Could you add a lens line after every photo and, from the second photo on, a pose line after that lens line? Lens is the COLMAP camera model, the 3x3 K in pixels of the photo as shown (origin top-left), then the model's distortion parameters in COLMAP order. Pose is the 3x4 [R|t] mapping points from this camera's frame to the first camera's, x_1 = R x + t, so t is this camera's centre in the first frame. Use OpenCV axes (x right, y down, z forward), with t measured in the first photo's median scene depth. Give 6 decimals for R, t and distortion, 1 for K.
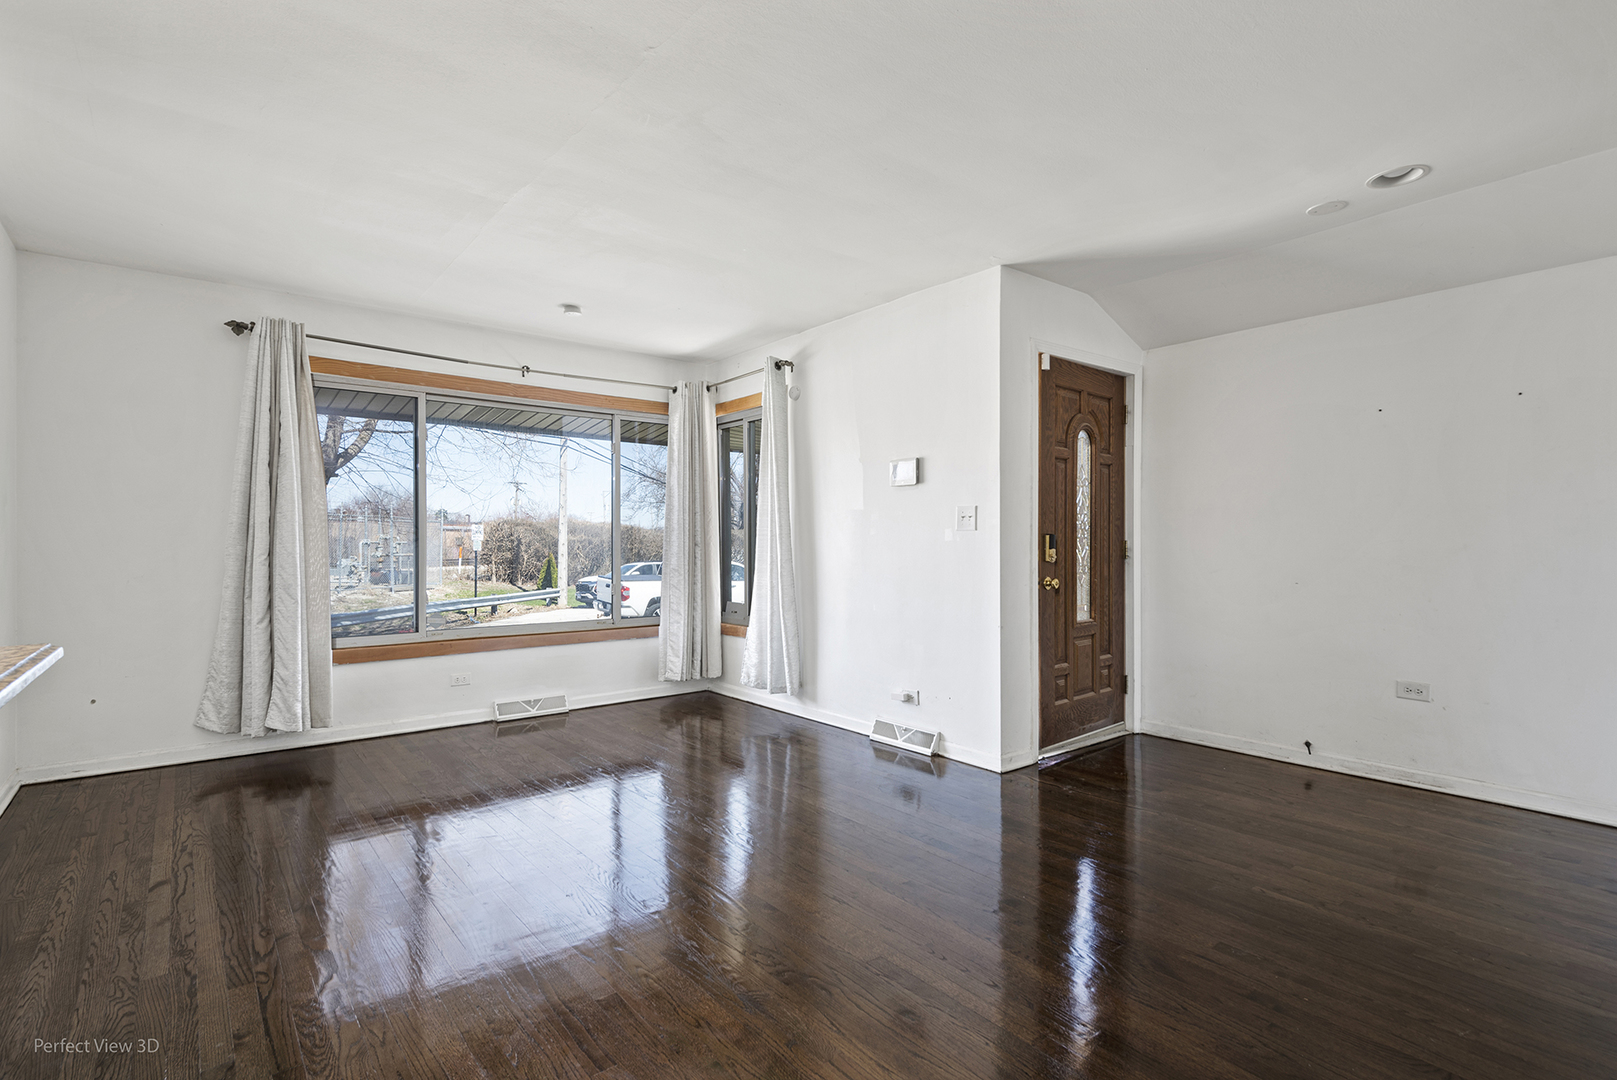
lens RADIAL K [[753.8, 0, 809.9], [0, 753.8, 538.1], [0, 0, 1]] dist [0.001970, -0.000614]
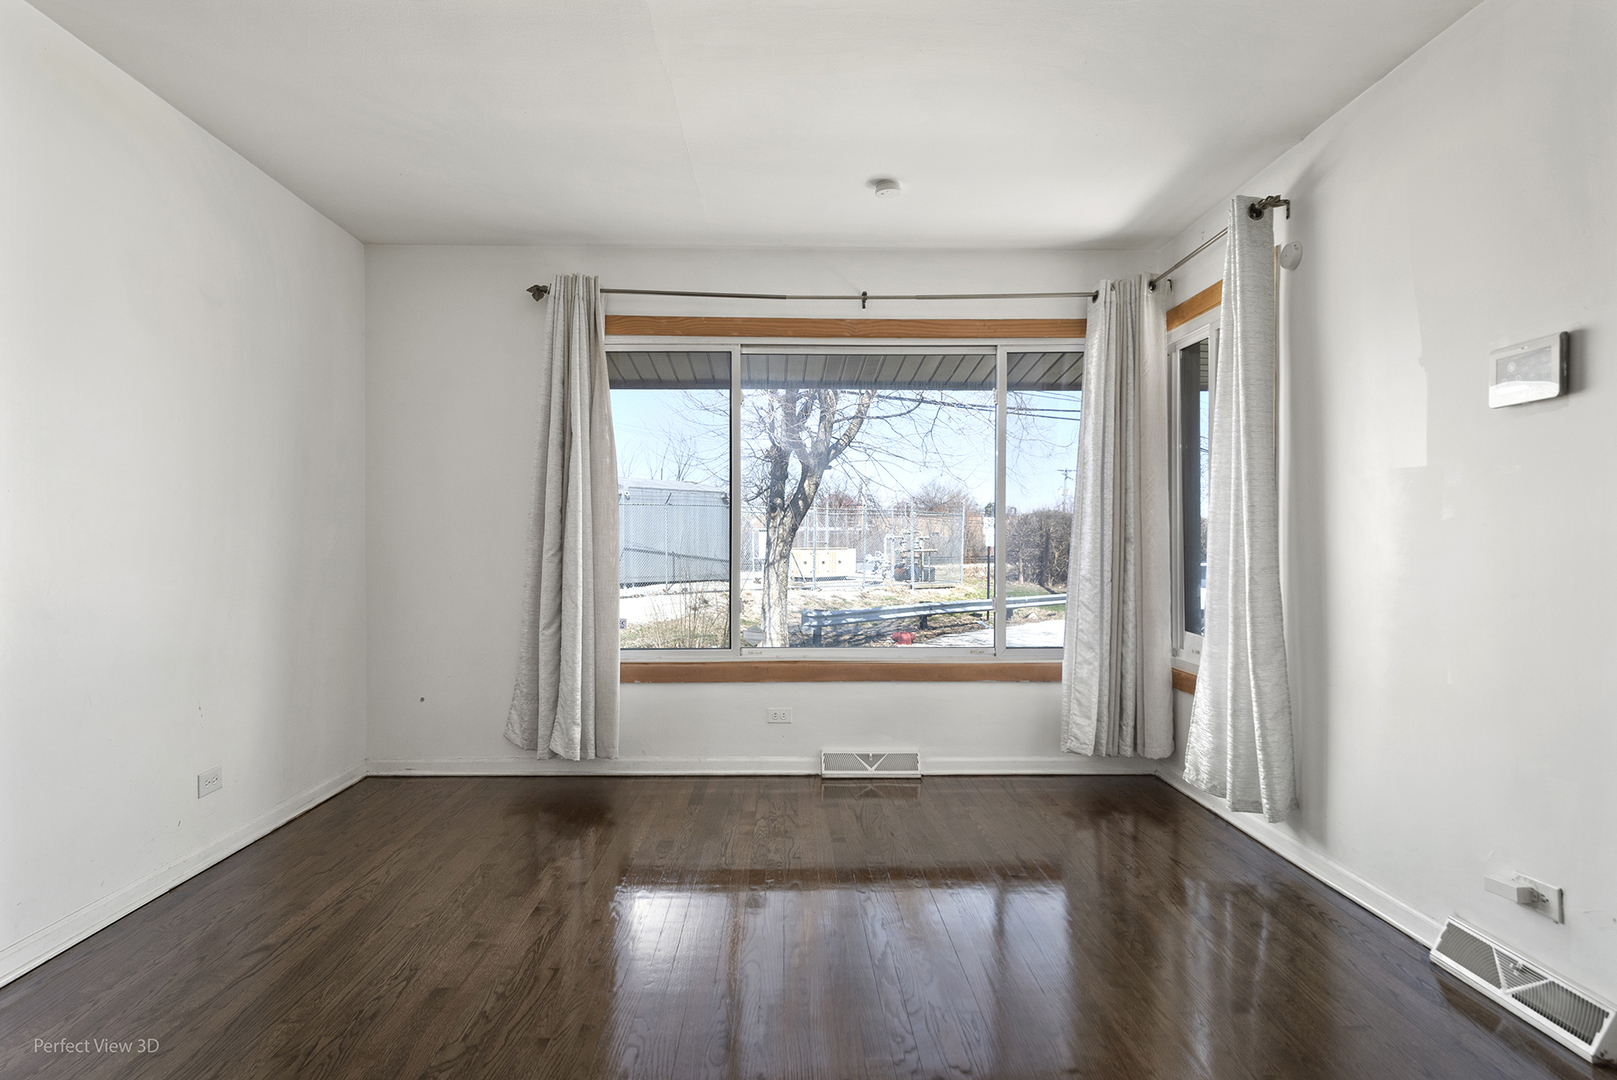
lens RADIAL K [[871.2, 0, 804.4], [0, 871.2, 552.8], [0, 0, 1]] dist [0.019228, -0.005441]
pose [[0.787018, 0.011823, -0.616817, 0.094253], [0.002573, 0.999745, 0.022446, 0.002289], [0.616925, -0.019252, 0.786787, 0.298752]]
